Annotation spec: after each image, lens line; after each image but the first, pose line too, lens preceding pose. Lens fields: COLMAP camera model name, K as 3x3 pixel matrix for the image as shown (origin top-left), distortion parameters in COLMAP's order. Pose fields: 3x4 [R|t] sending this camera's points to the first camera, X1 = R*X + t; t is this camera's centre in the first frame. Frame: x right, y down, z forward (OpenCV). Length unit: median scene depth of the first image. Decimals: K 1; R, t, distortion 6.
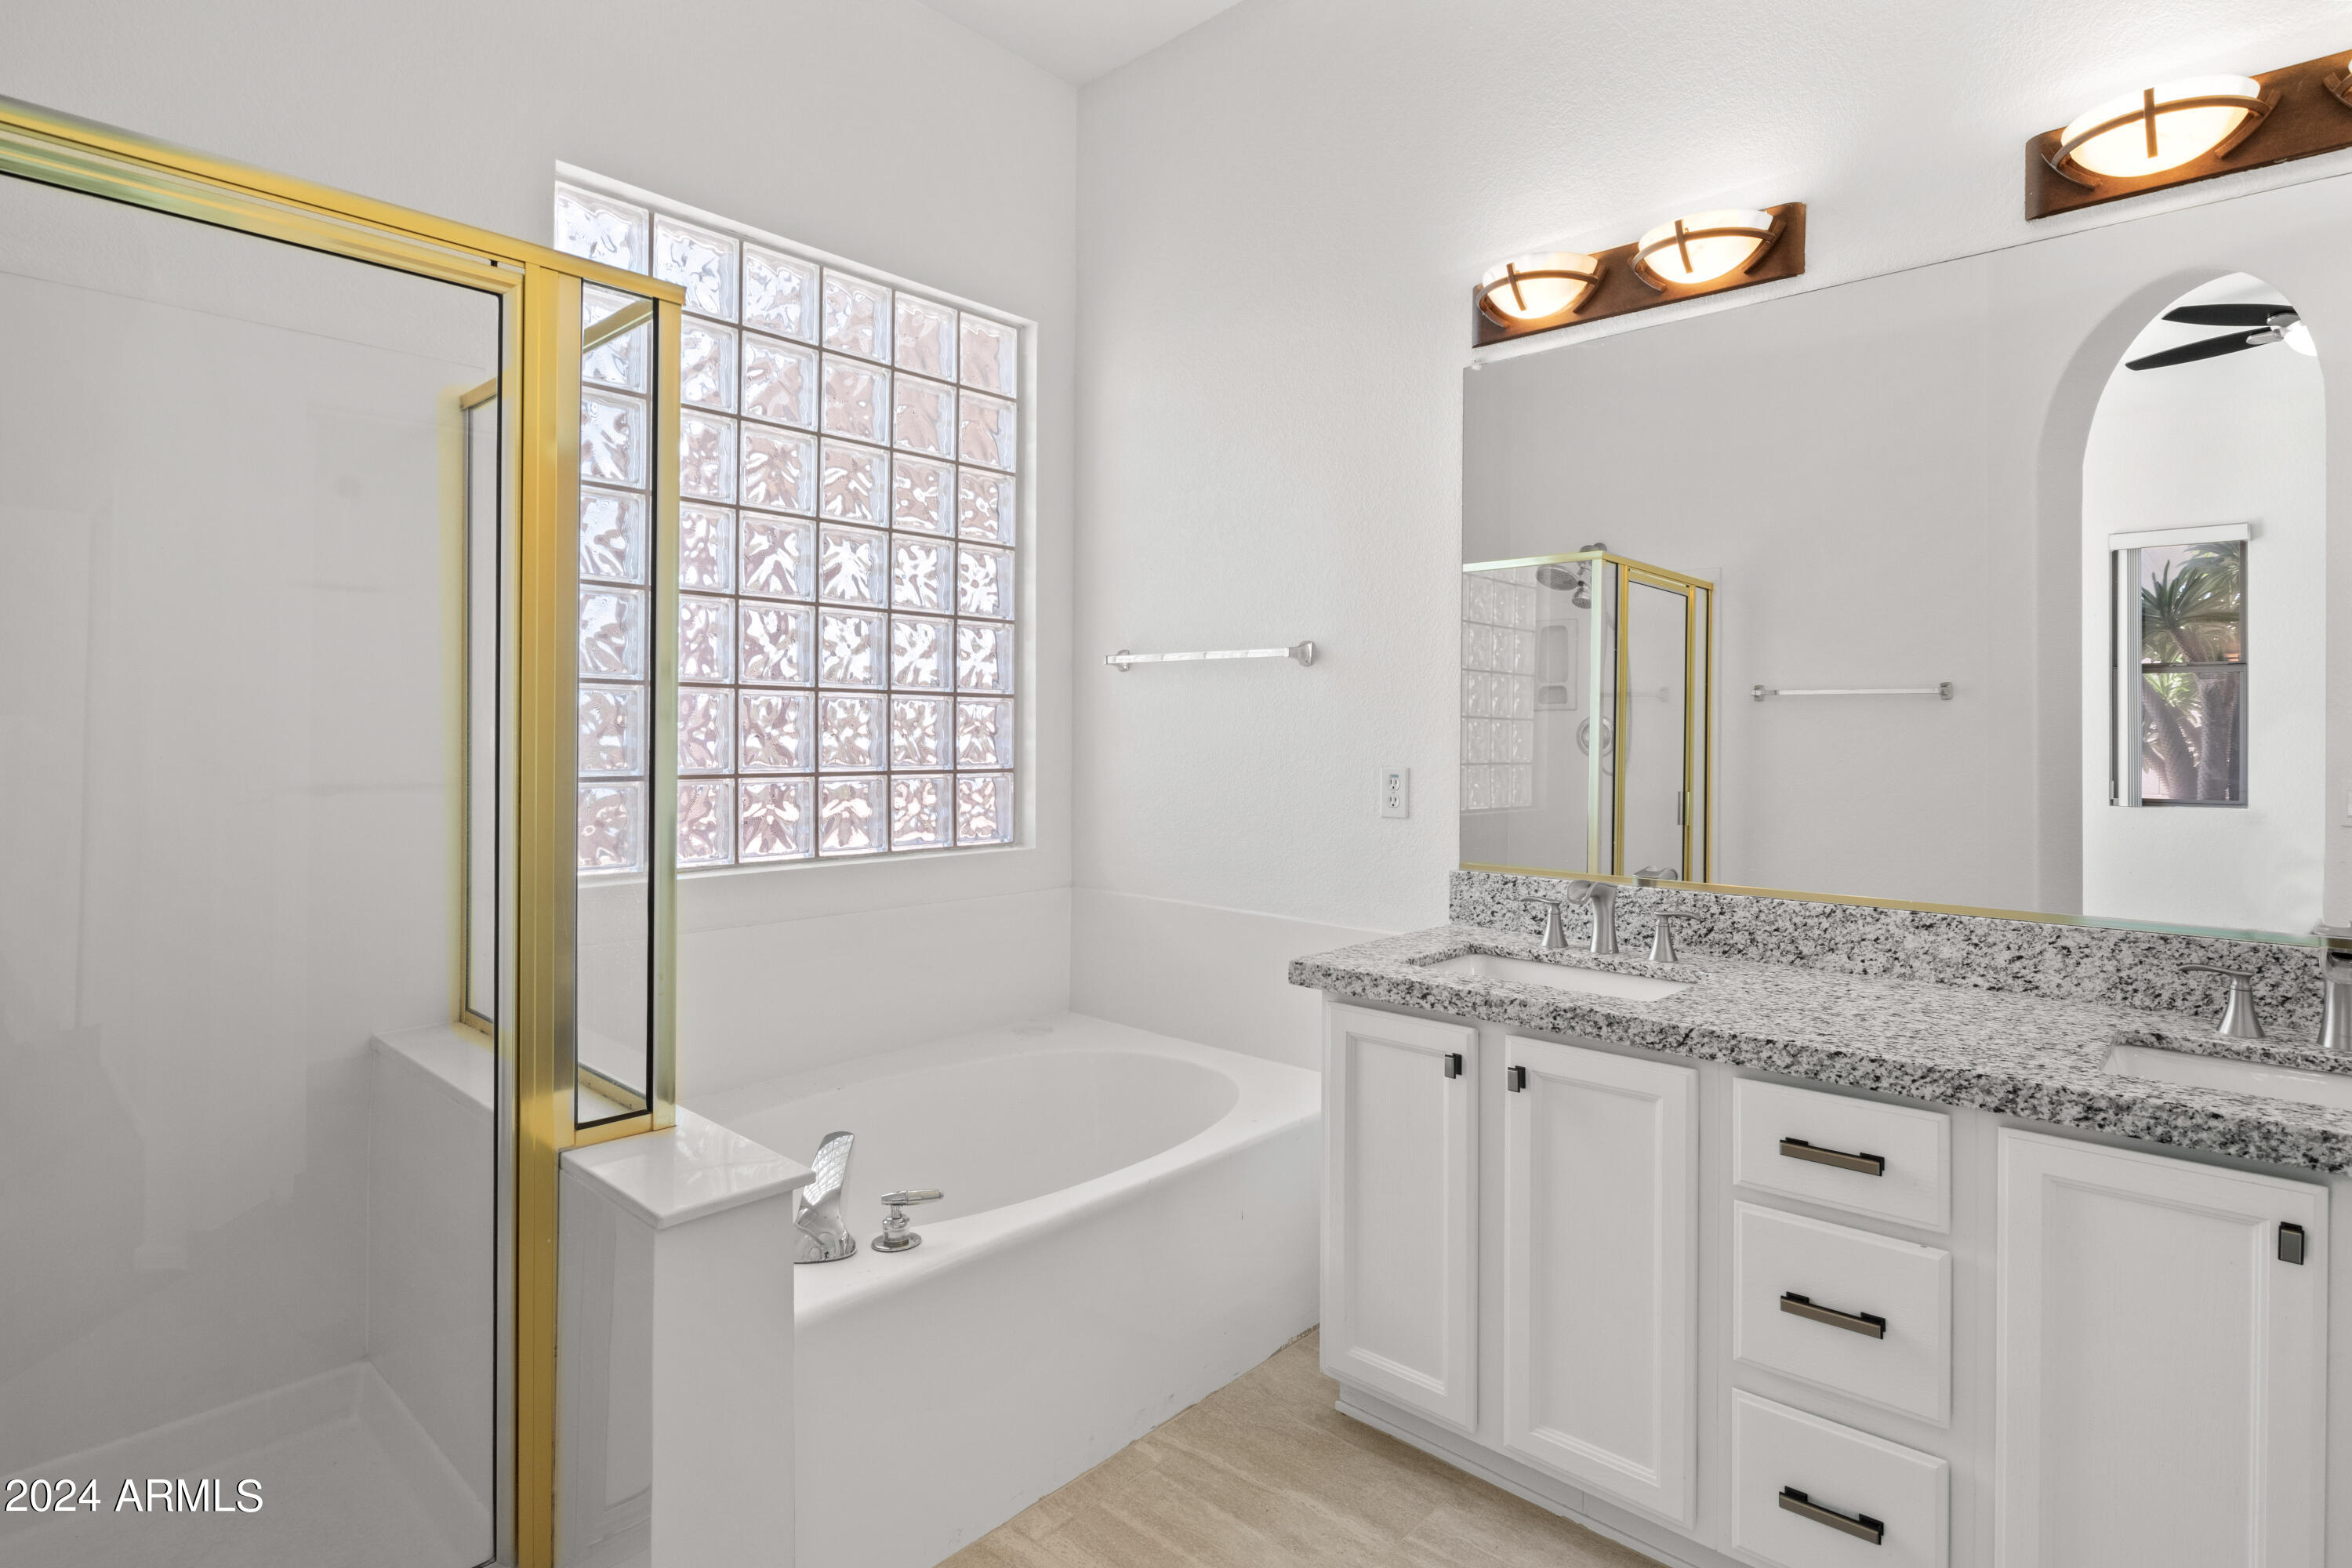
lens RADIAL K [[1166.0, 0, 1184.9], [0, 1166.0, 749.5], [0, 0, 1]] dist [-0.004600, 0.000163]
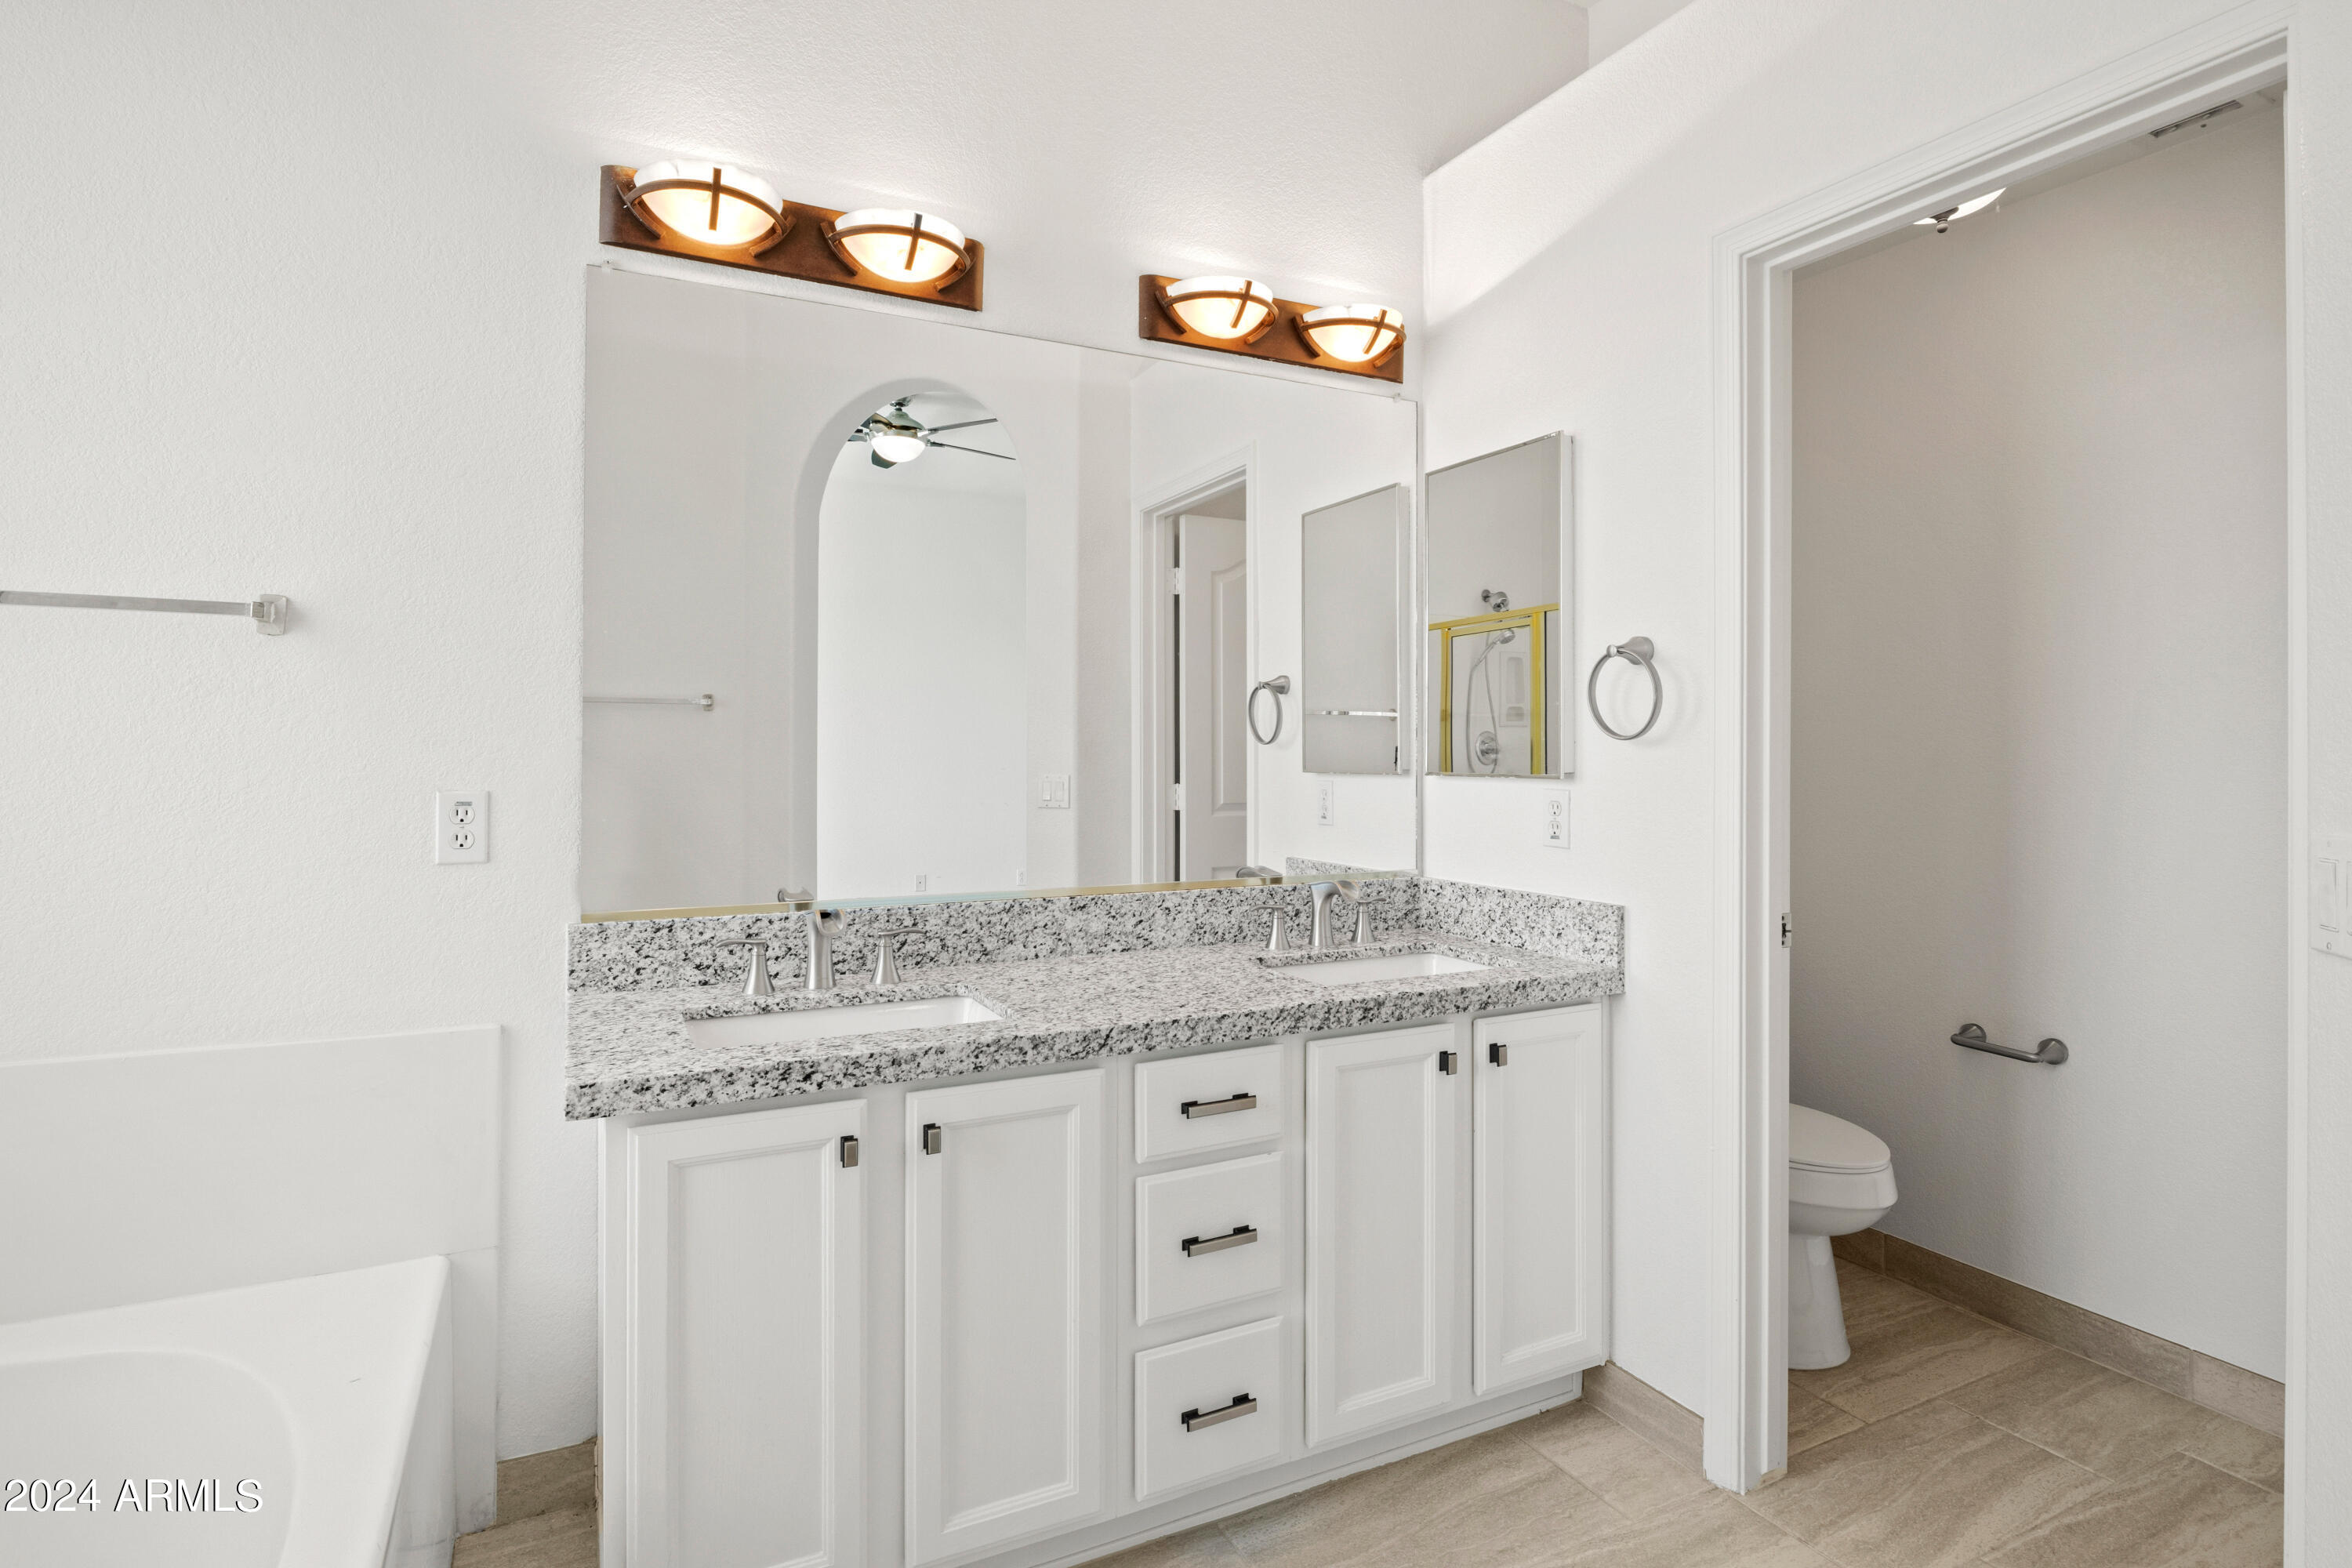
lens RADIAL K [[1225.8, 0, 1215.5], [0, 1225.8, 733.2], [0, 0, 1]] dist [-0.002894, 0.001567]
pose [[0.355192, 0.001866, 0.934792, -0.468757], [0.007680, 0.999958, -0.004914, -0.016421], [-0.934762, 0.008925, 0.355163, 0.431763]]
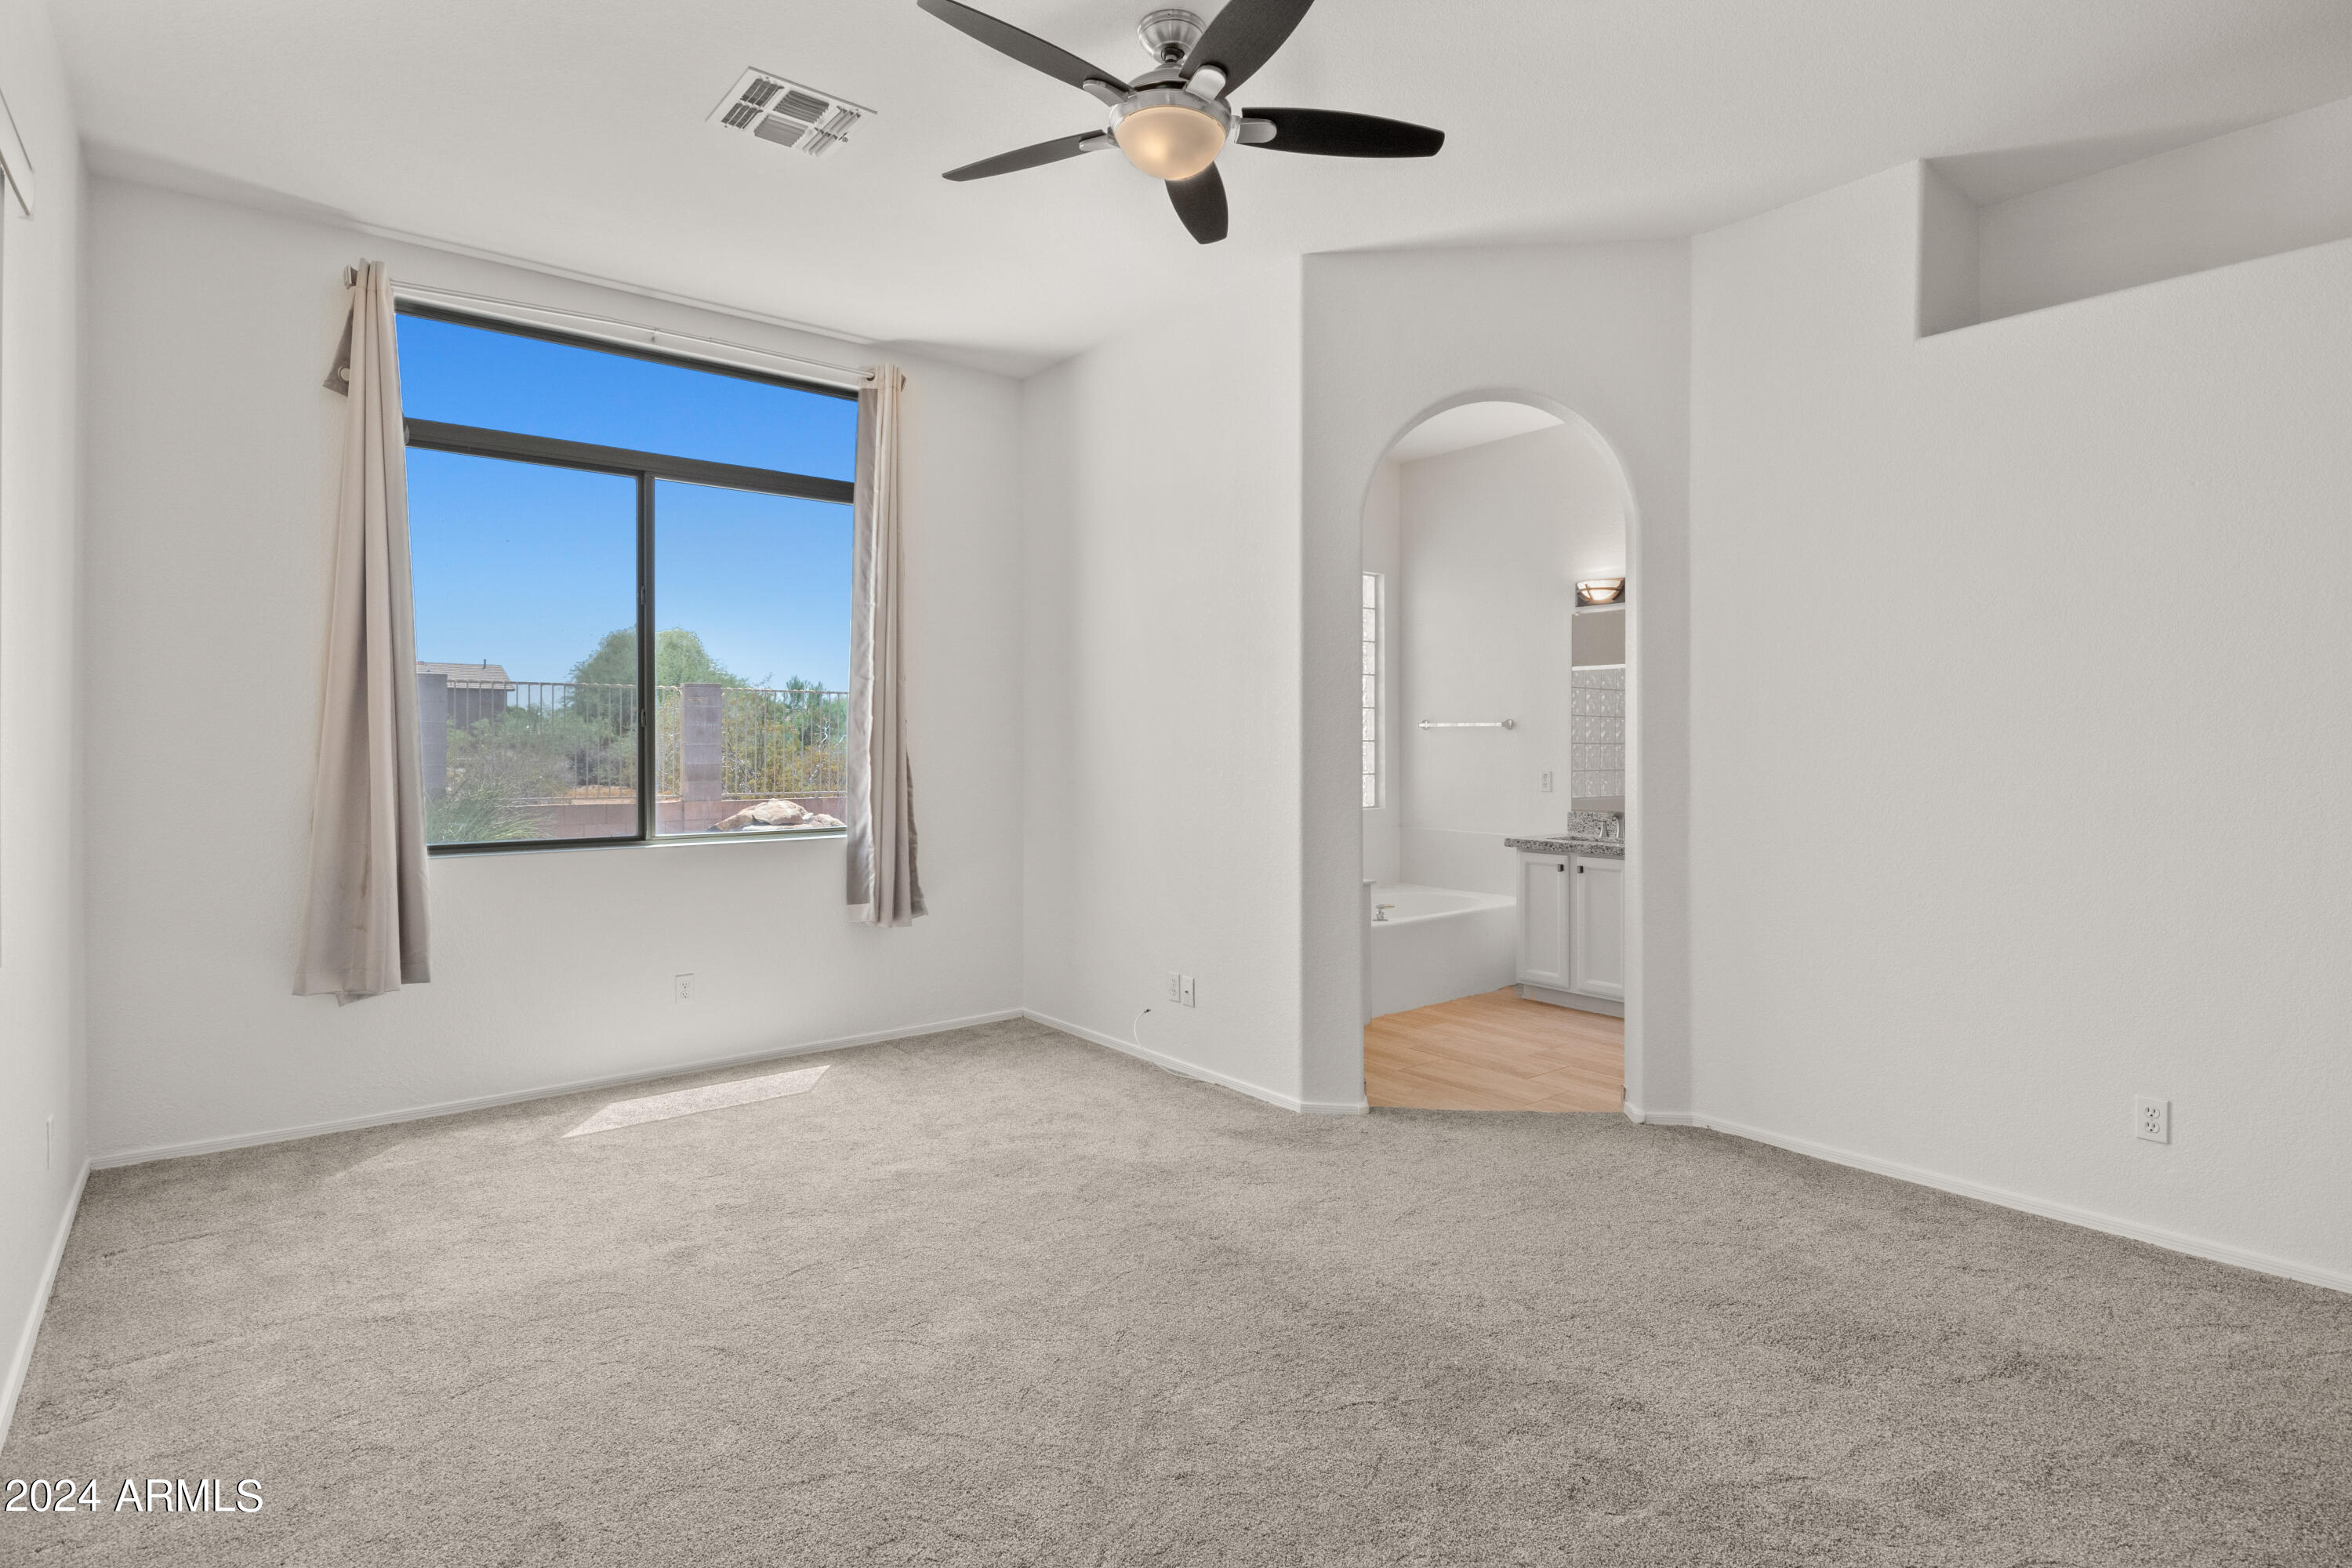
lens RADIAL K [[1166.0, 0, 1184.9], [0, 1166.0, 749.5], [0, 0, 1]] dist [-0.004600, 0.000163]
pose [[0.987424, -0.006957, -0.157943, -0.255573], [0.006582, 0.999974, -0.002900, -0.039564], [0.157959, 0.001824, 0.987444, -2.142802]]
